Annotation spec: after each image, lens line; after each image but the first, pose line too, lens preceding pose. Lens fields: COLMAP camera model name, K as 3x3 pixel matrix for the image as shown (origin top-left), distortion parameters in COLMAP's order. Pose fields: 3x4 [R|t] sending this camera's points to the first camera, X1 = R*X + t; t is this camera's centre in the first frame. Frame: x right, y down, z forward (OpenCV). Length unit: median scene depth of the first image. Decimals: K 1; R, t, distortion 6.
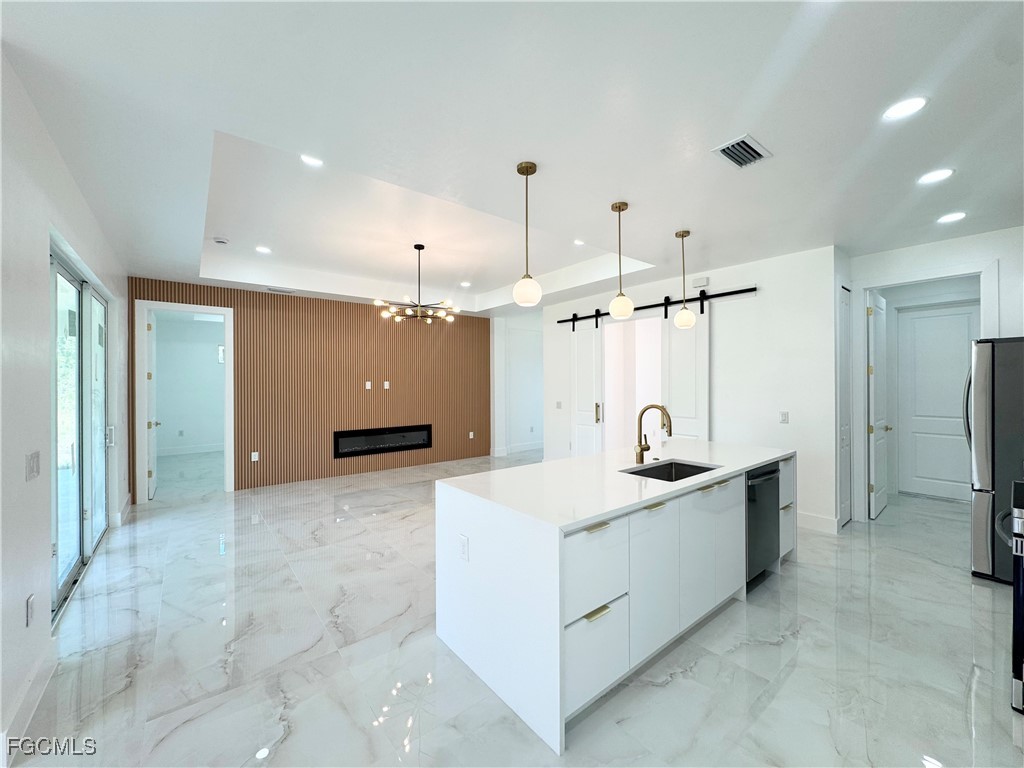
lens RADIAL K [[409.5, 0, 512.0], [0, 409.5, 384.0], [0, 0, 1]] dist [-0.000388, -0.000155]
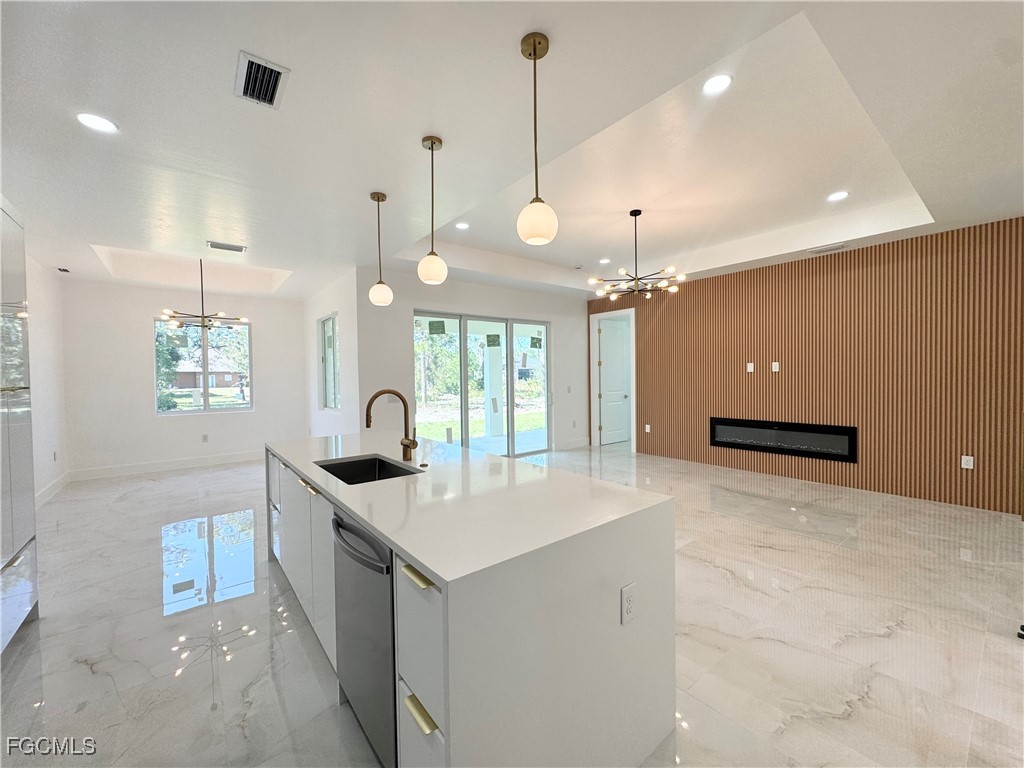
lens RADIAL K [[426.1, 0, 512.0], [0, 426.1, 384.0], [0, 0, 1]] dist [0.036741, 0.000016]
pose [[0.040435, 0.034656, -0.998581, 0.703777], [0.012770, 0.999299, 0.035198, -0.001010], [0.999101, -0.014175, 0.039964, 0.663013]]
